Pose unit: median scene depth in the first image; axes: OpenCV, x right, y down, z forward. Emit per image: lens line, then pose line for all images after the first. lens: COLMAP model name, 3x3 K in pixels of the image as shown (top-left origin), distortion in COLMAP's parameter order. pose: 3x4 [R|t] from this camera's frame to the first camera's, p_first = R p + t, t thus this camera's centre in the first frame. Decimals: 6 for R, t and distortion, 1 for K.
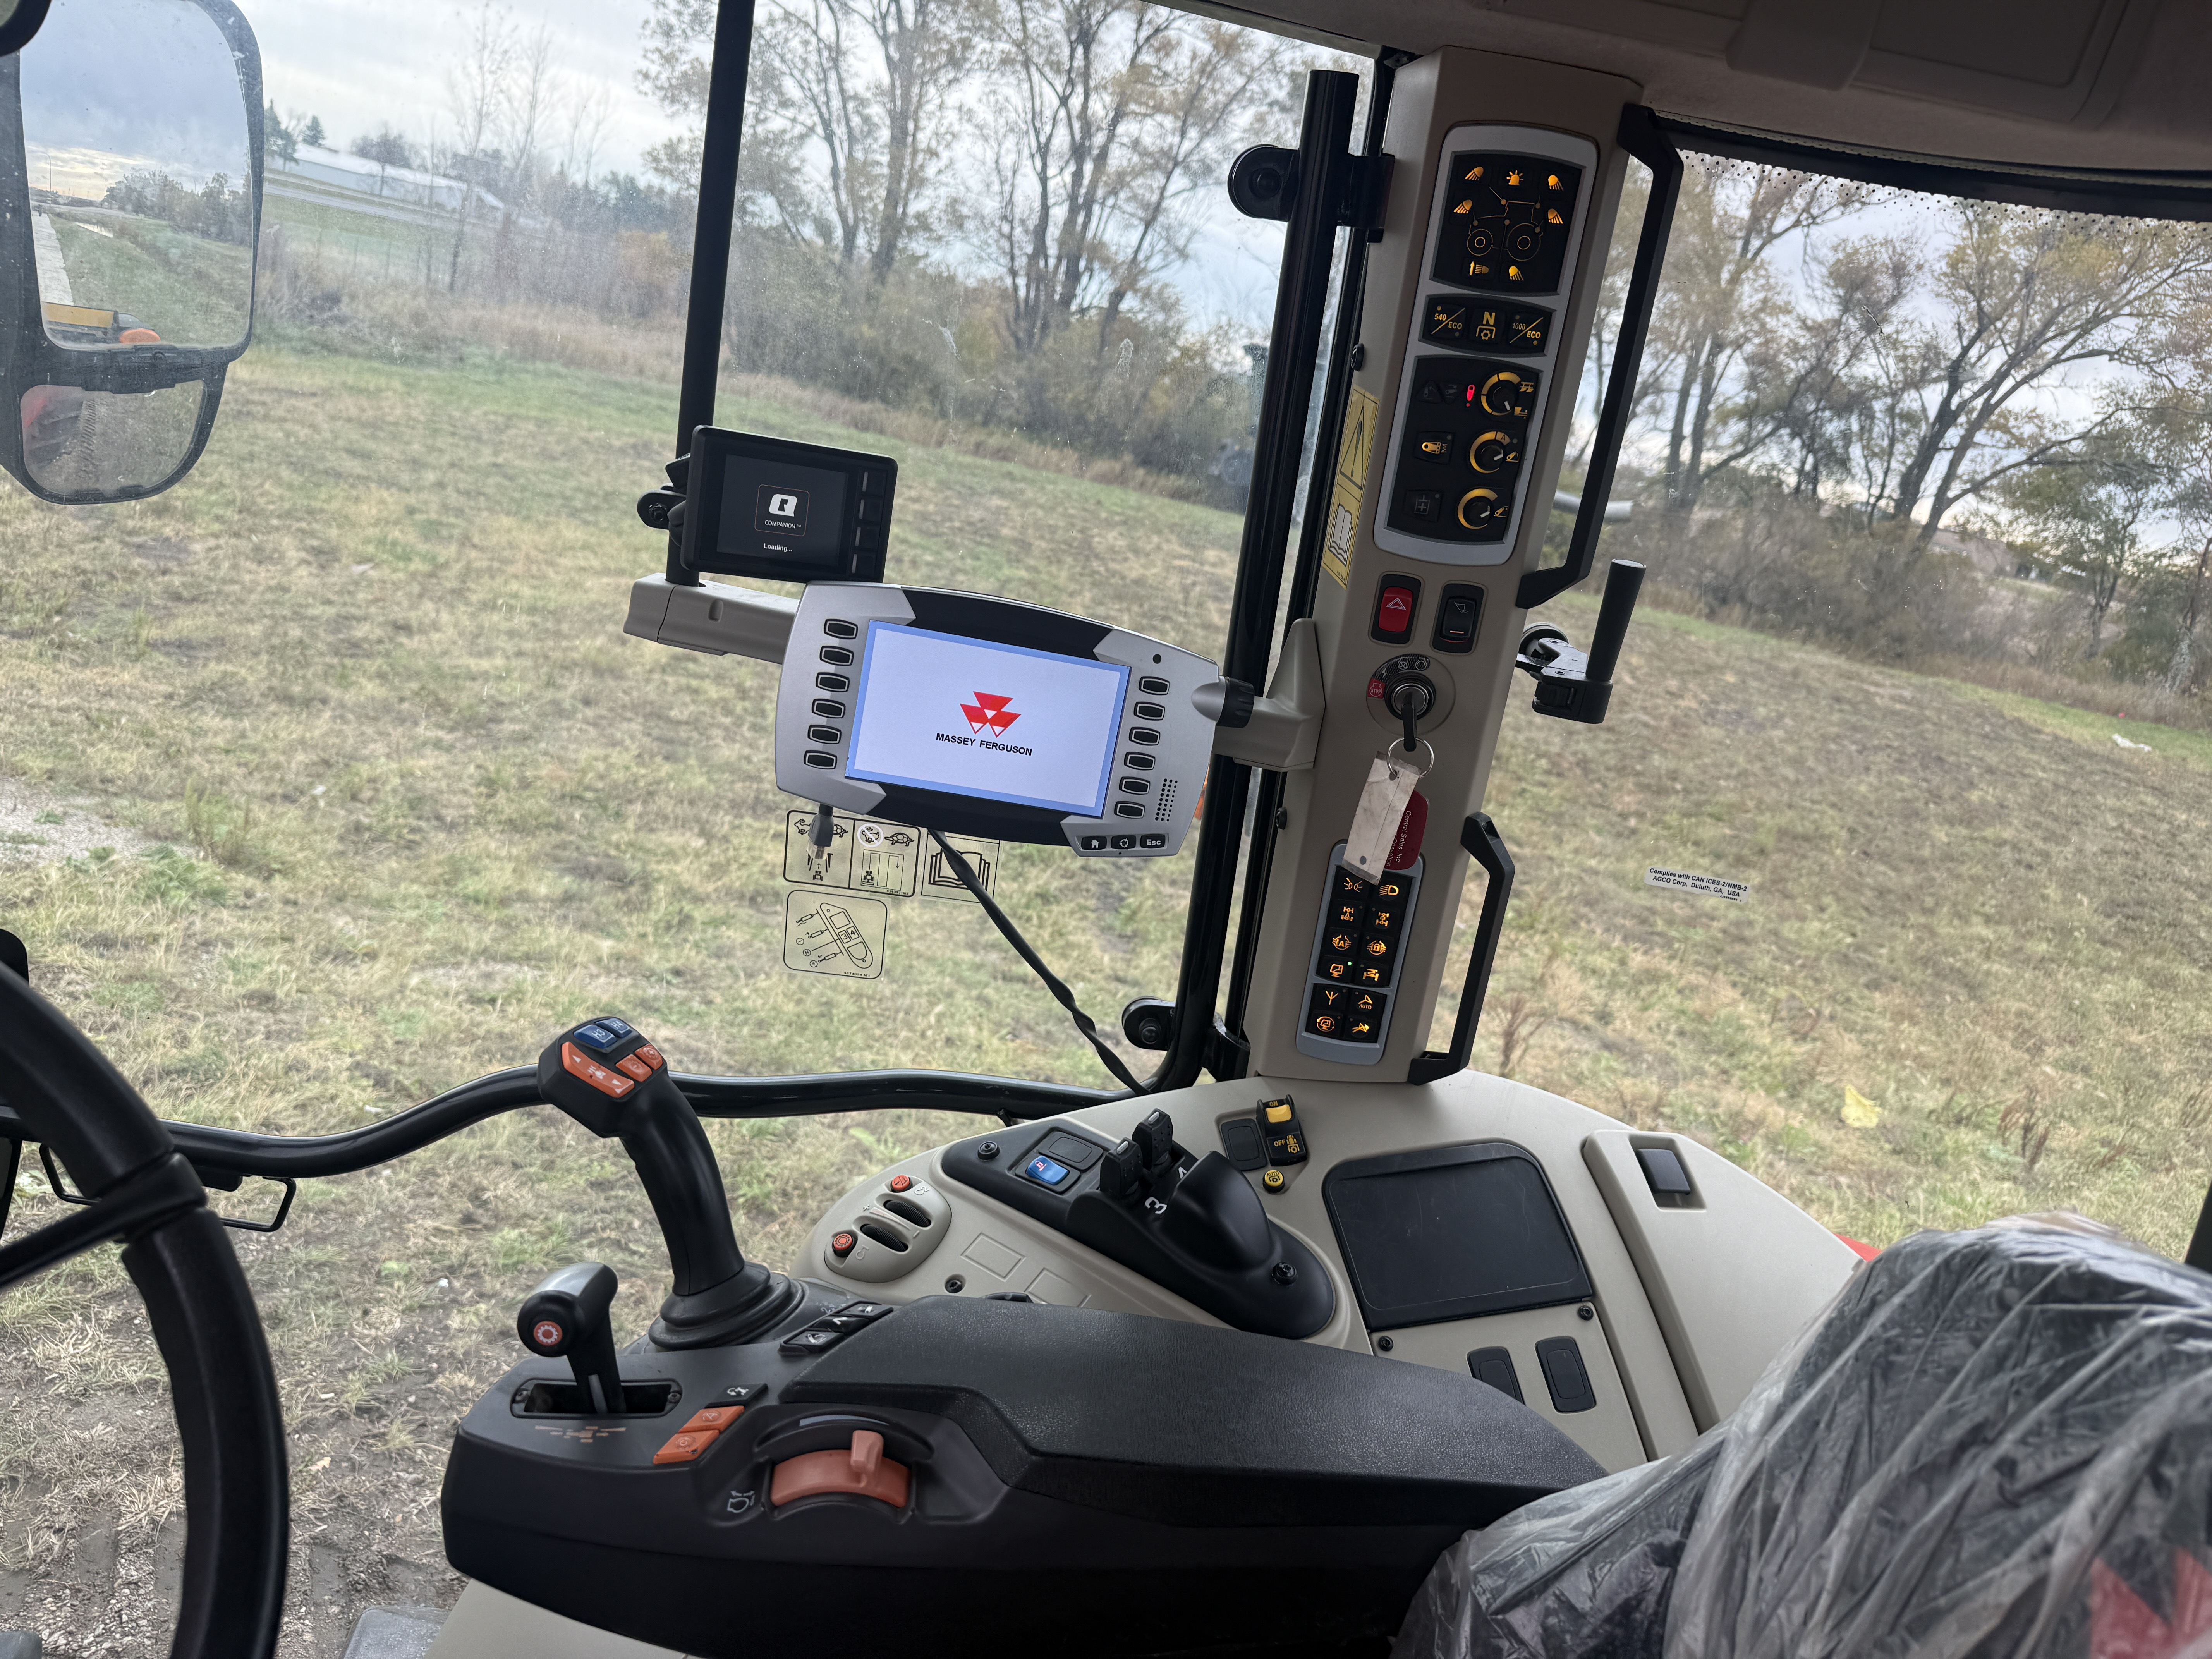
lens RADIAL K [[1595.2, 0, 1088.9], [0, 1595.2, 837.3], [0, 0, 1]] dist [0.025281, -0.022351]
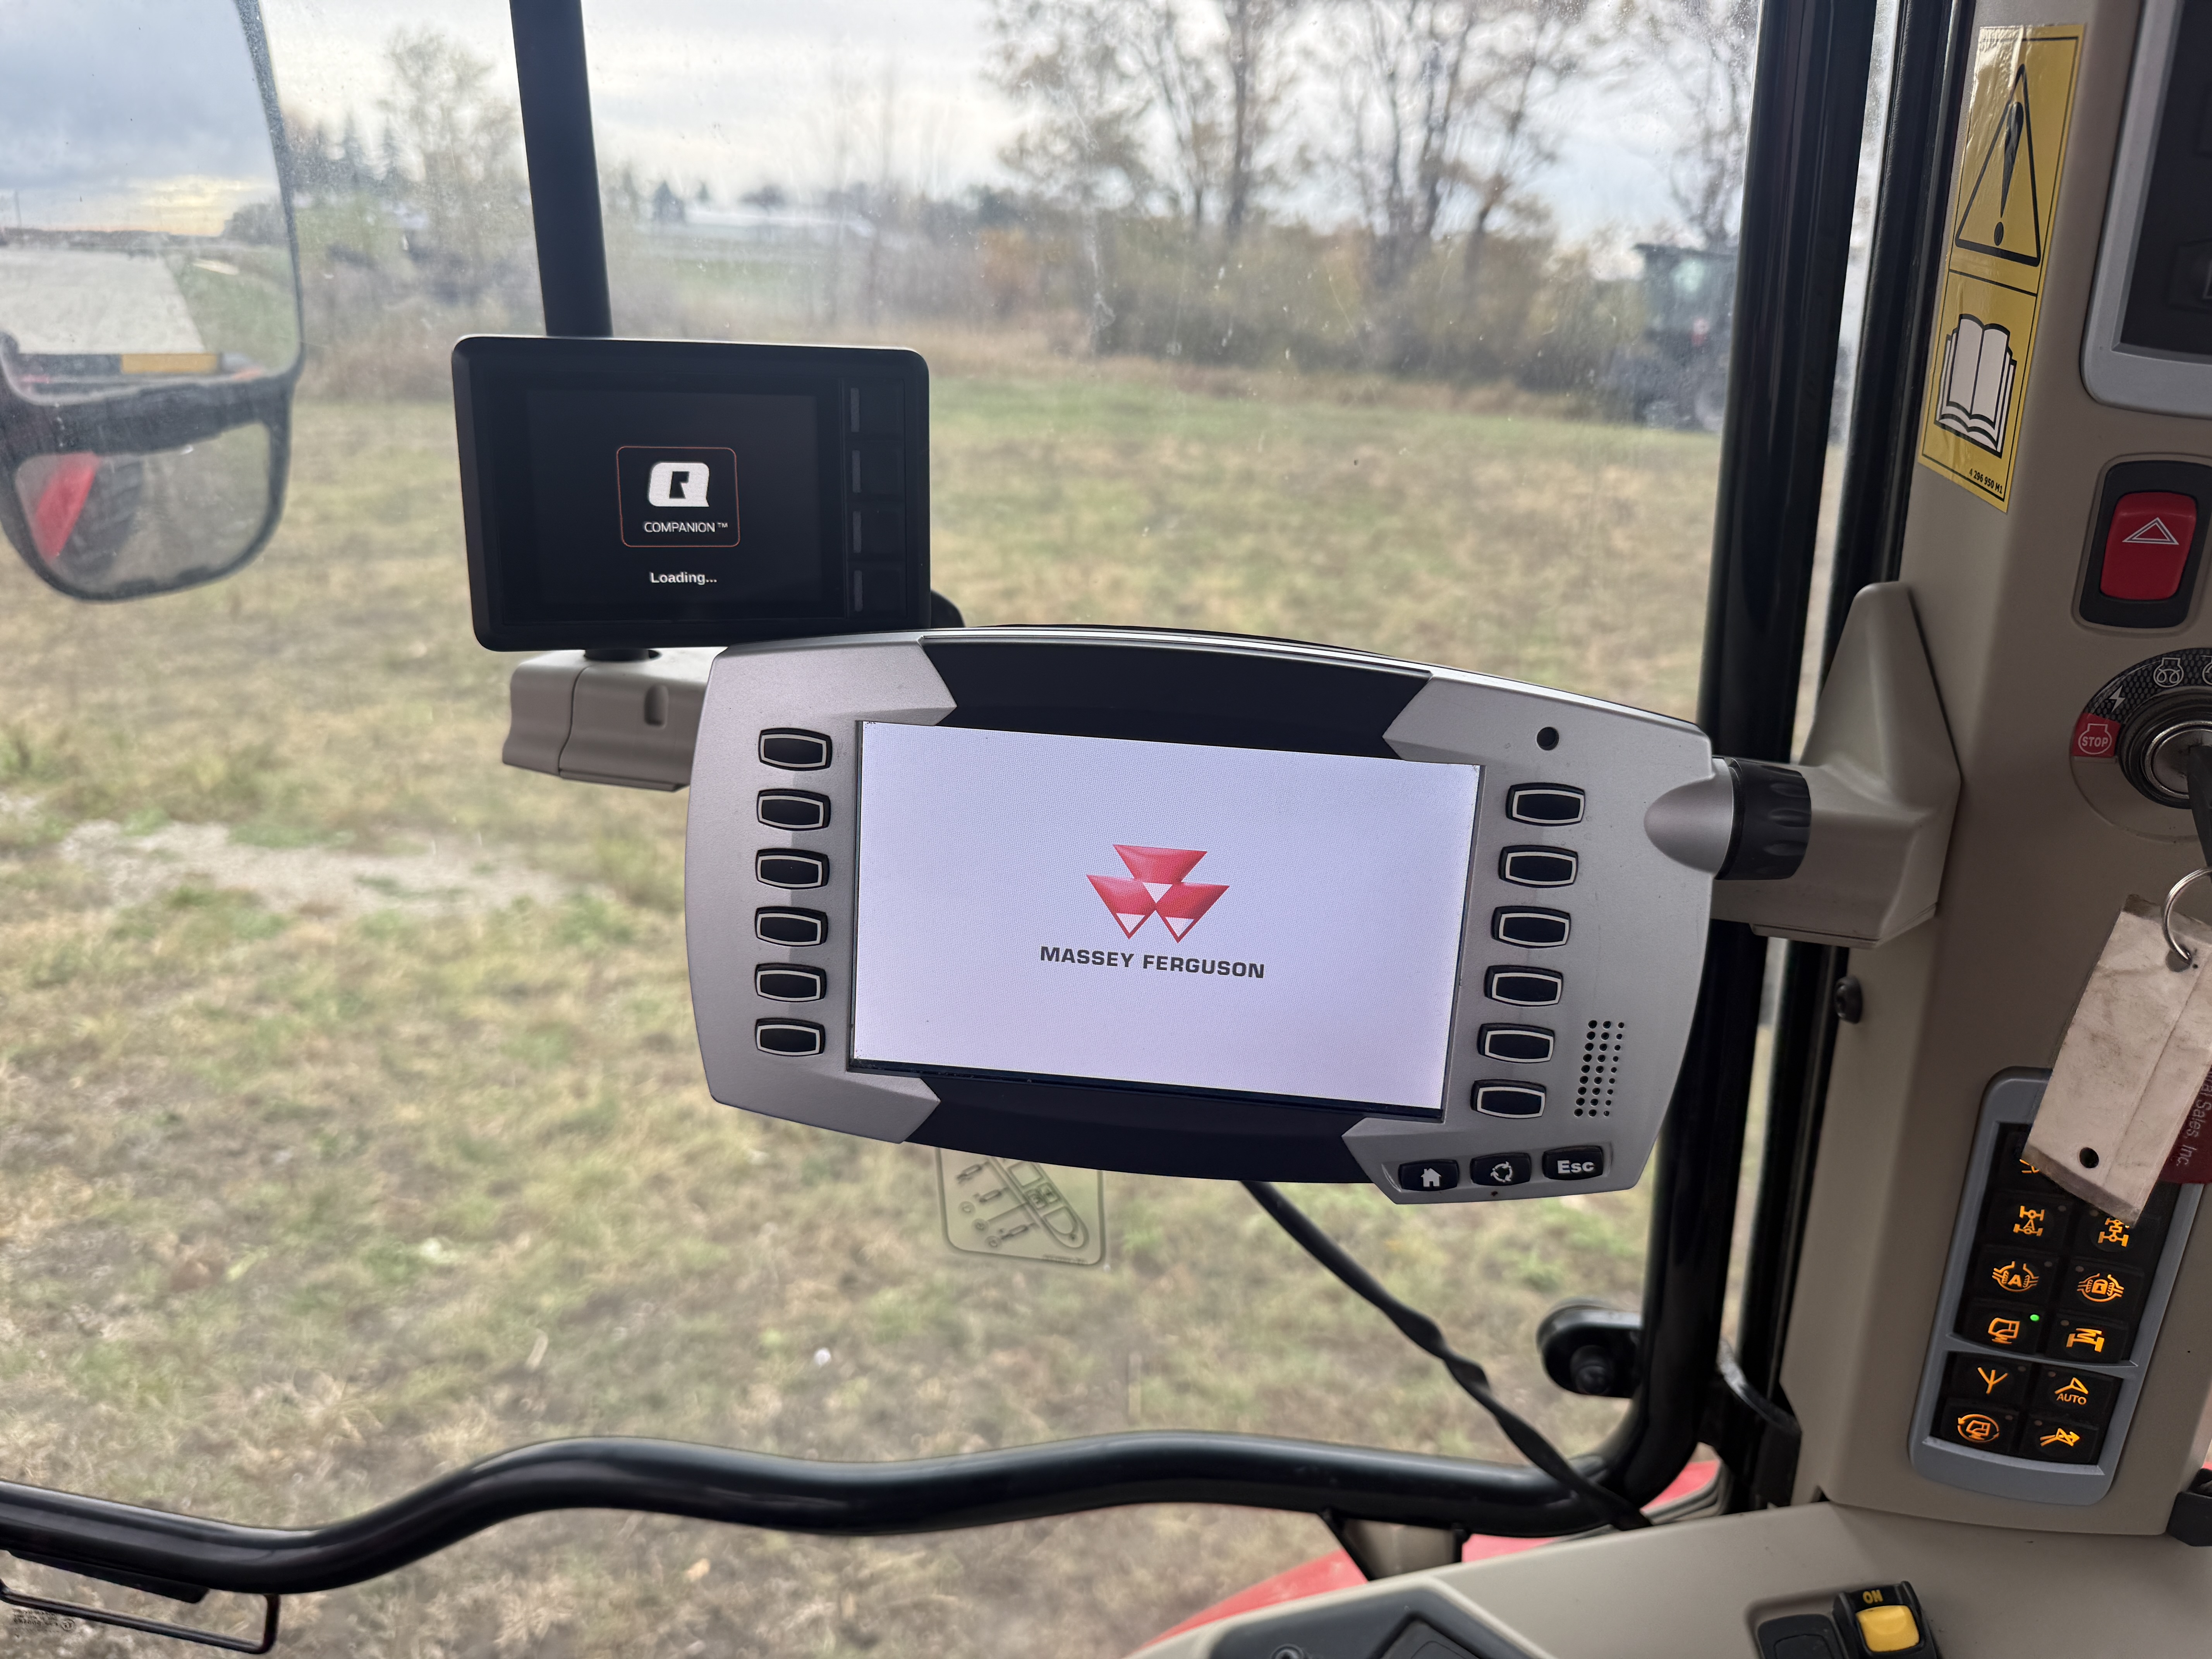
lens RADIAL K [[1618.5, 0, 1084.4], [0, 1618.5, 828.5], [0, 0, 1]] dist [0.007055, -0.041976]
pose [[0.965406, -0.076867, -0.249163, 0.007382], [0.080531, 0.996742, 0.004530, -0.024925], [0.248003, -0.024439, 0.968451, 0.141086]]
